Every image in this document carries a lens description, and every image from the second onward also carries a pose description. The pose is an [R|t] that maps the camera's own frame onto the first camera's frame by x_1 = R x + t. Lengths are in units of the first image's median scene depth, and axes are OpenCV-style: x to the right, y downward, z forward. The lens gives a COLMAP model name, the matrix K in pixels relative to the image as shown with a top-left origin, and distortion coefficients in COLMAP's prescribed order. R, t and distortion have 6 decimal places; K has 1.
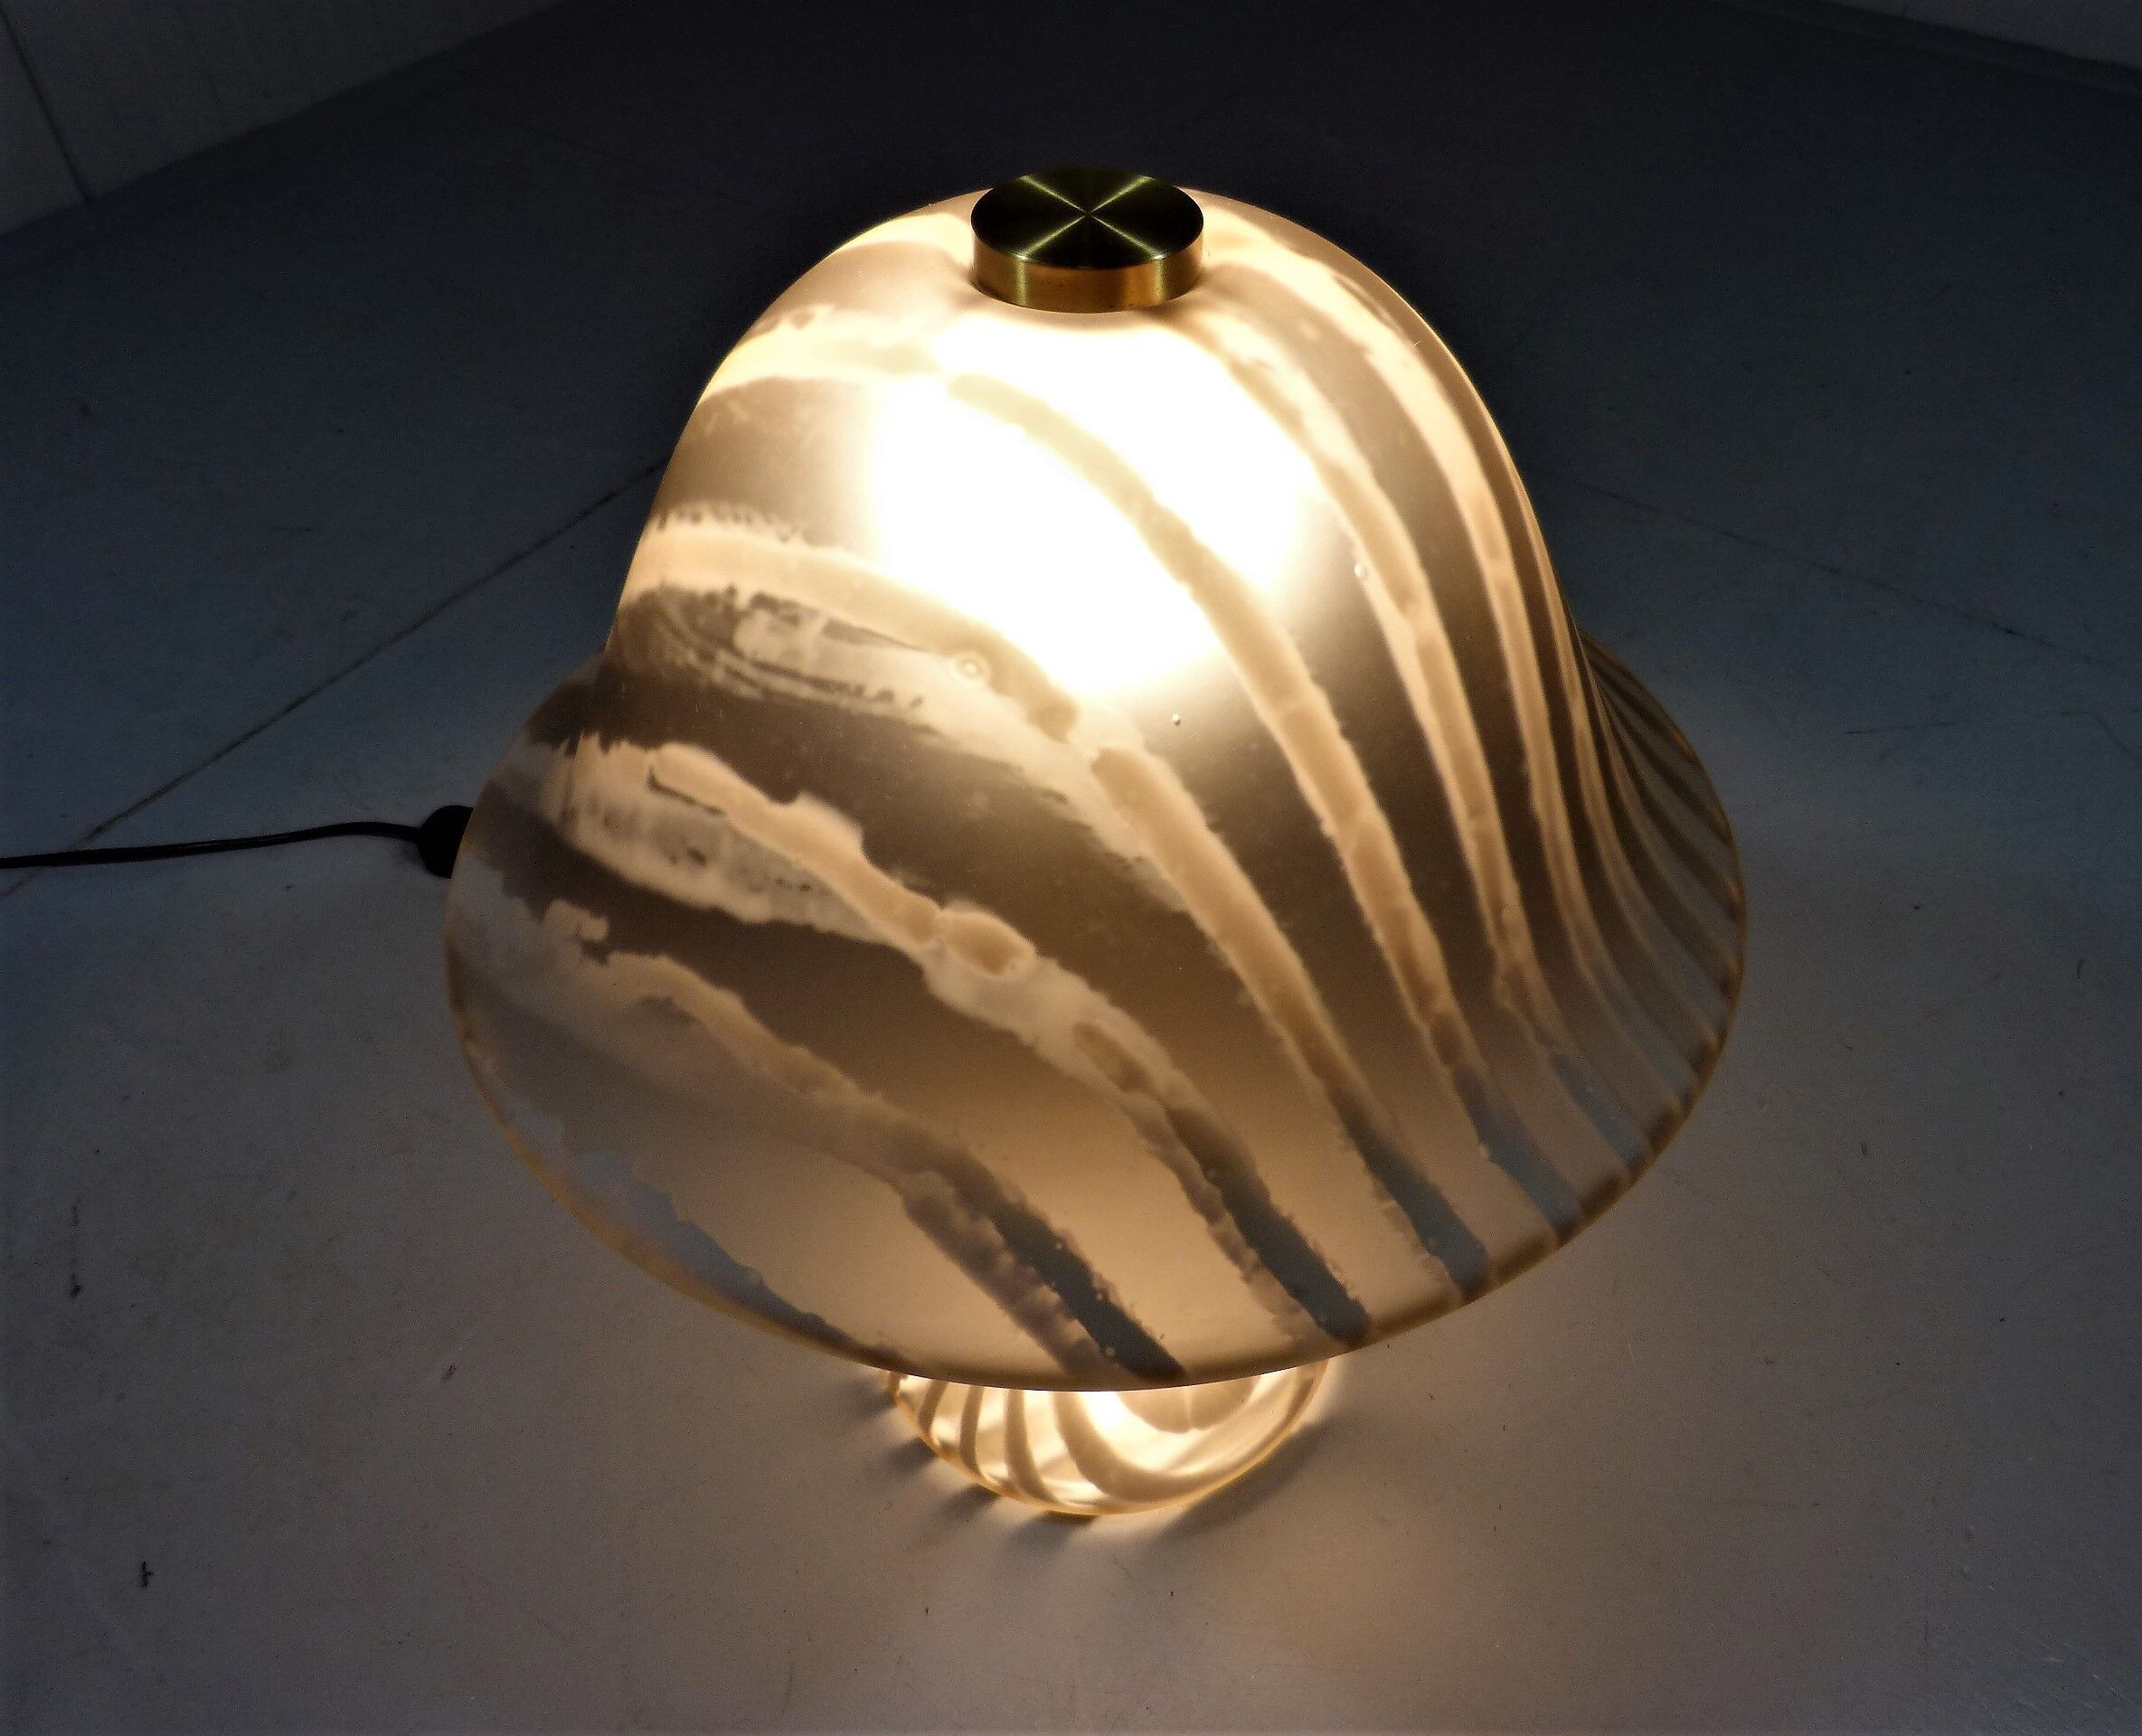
lens RADIAL K [[1751.2, 0, 1132.5], [0, 1751.2, 864.7], [0, 0, 1]] dist [-0.051028, 0.054398]
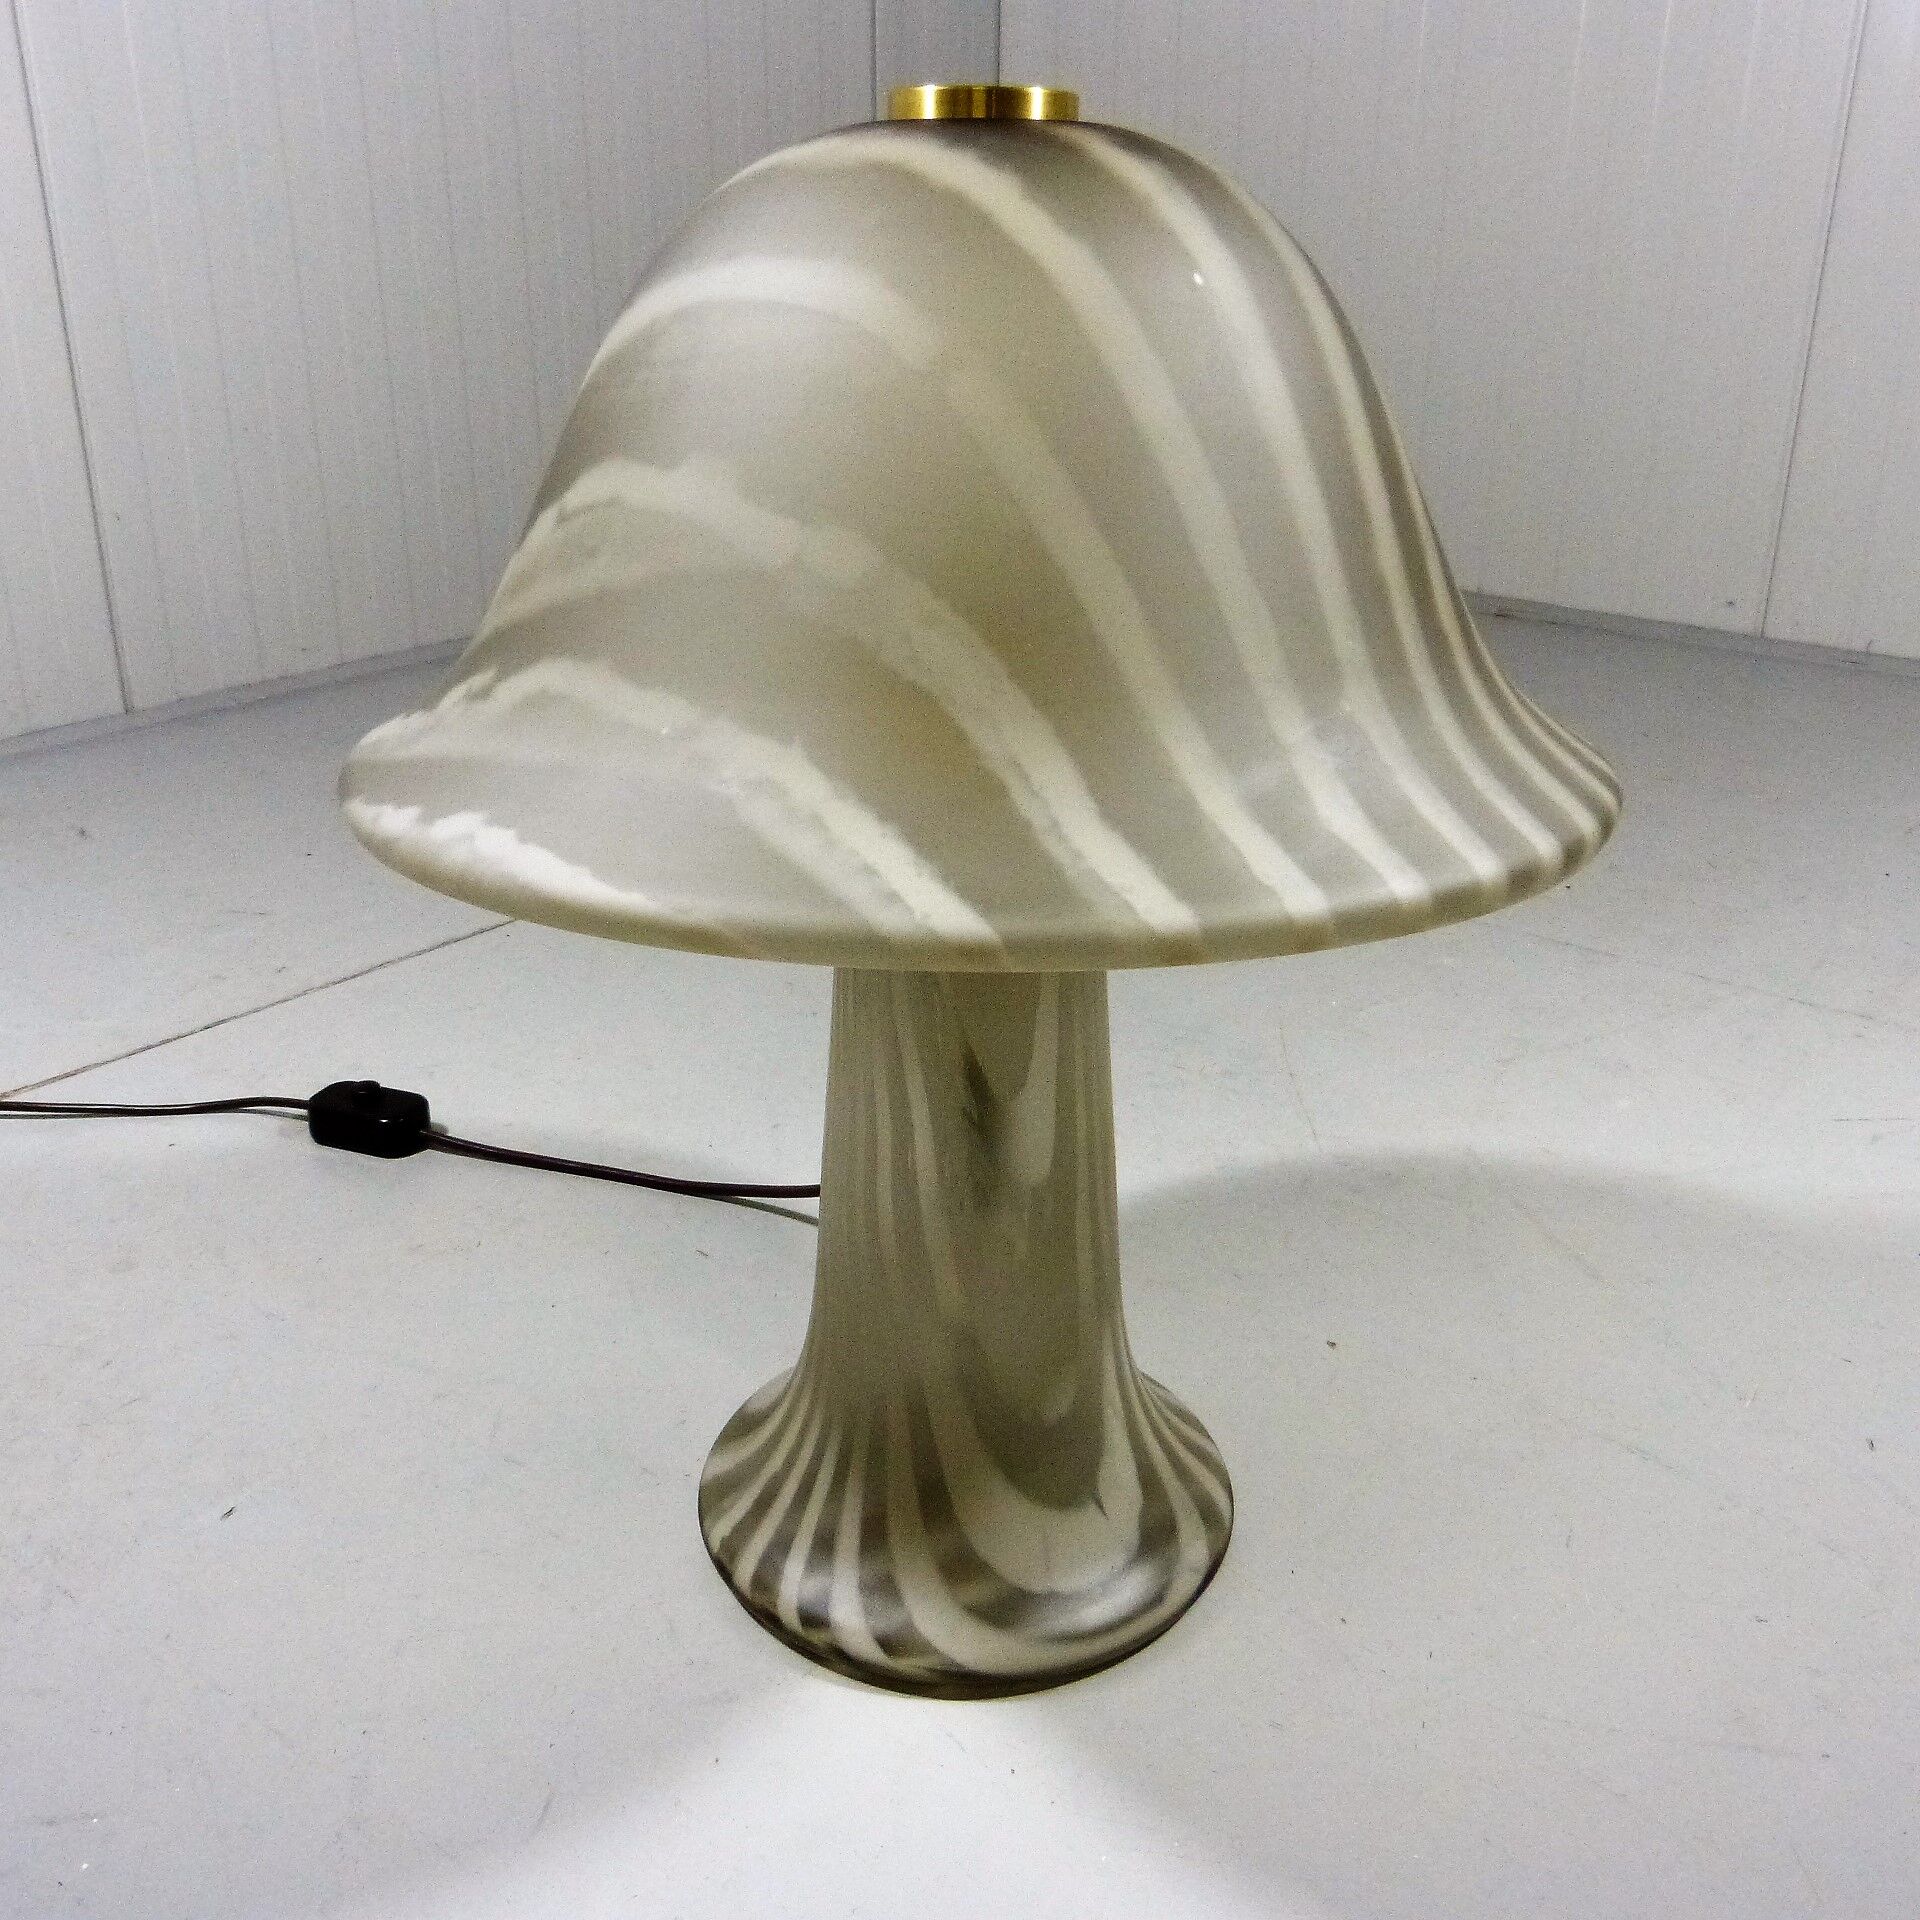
lens RADIAL K [[1924.2, 0, 927.4], [0, 1924.2, 959.4], [0, 0, 1]] dist [-0.023580, 0.002562]
pose [[0.993563, 0.041876, -0.105255, 0.093232], [-0.080409, 0.915193, -0.394913, 0.657973], [0.079792, 0.400834, 0.912669, 0.021639]]
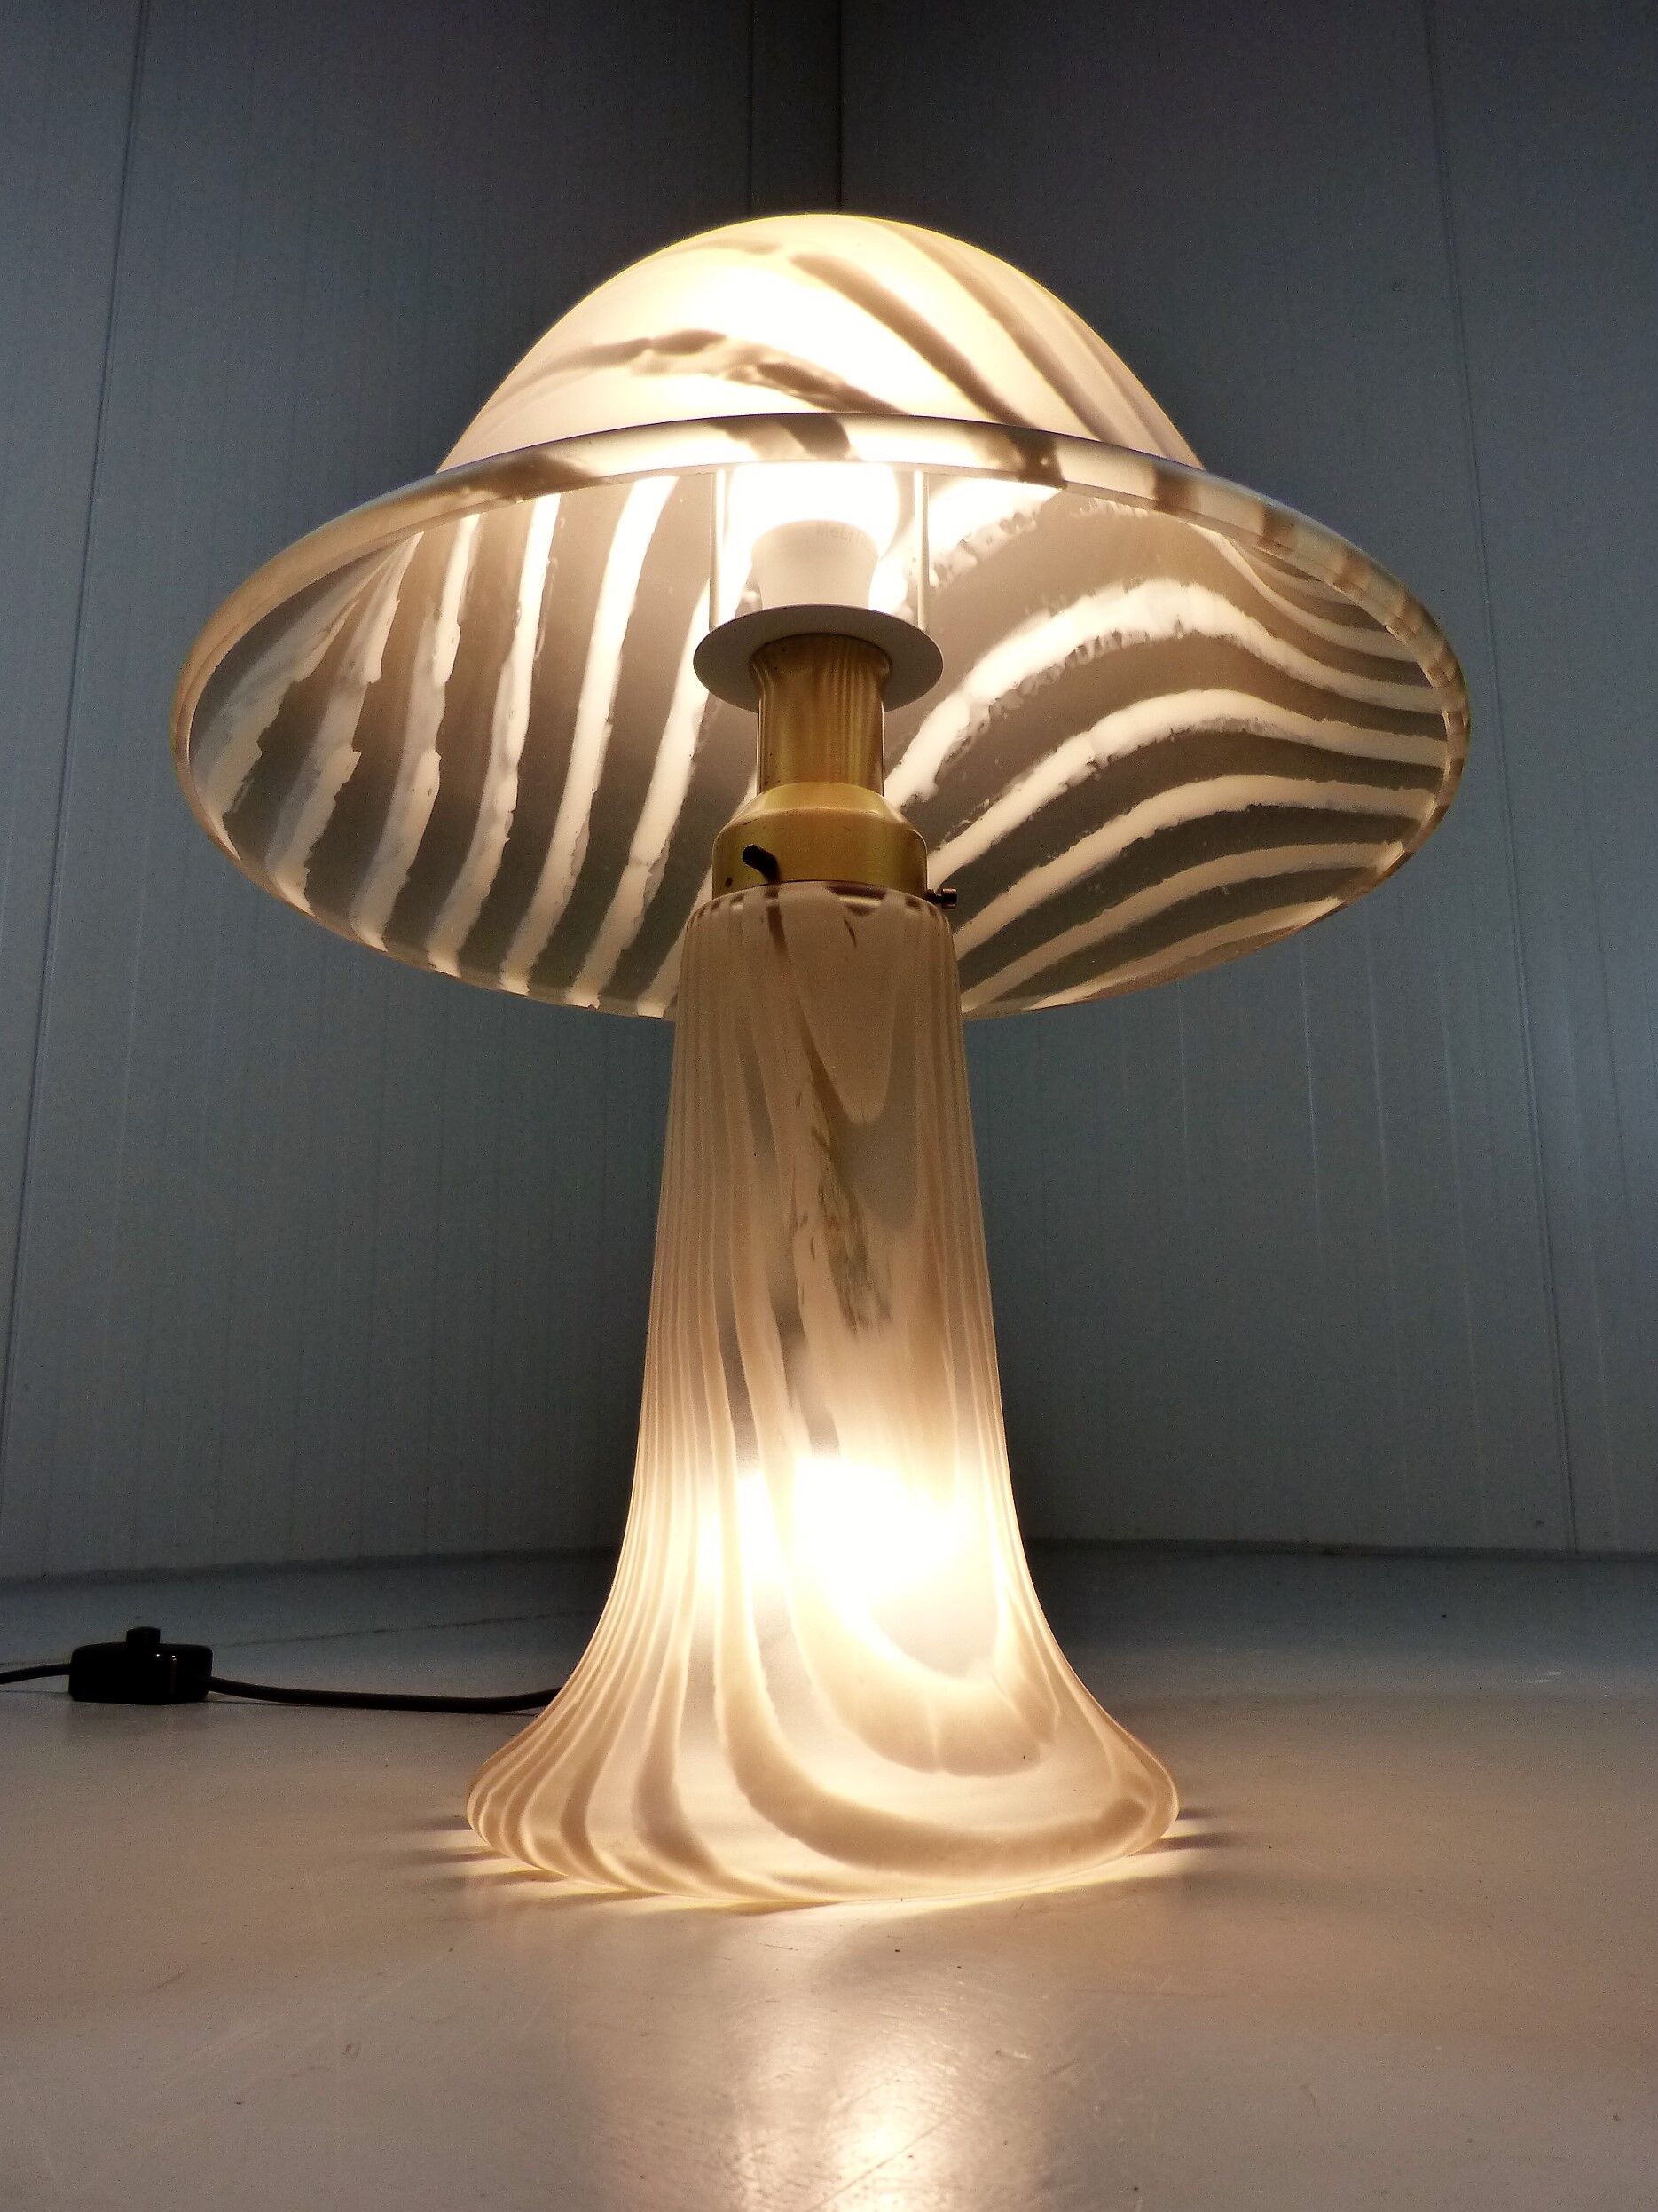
lens RADIAL K [[1709.2, 0, 833.2], [0, 1709.2, 1115.3], [0, 0, 1]] dist [-0.082087, 0.153745]
pose [[0.996096, -0.024973, -0.084675, 0.081630], [-0.058112, 0.536563, -0.841857, 1.113855], [0.066457, 0.843491, 0.533017, 0.755997]]
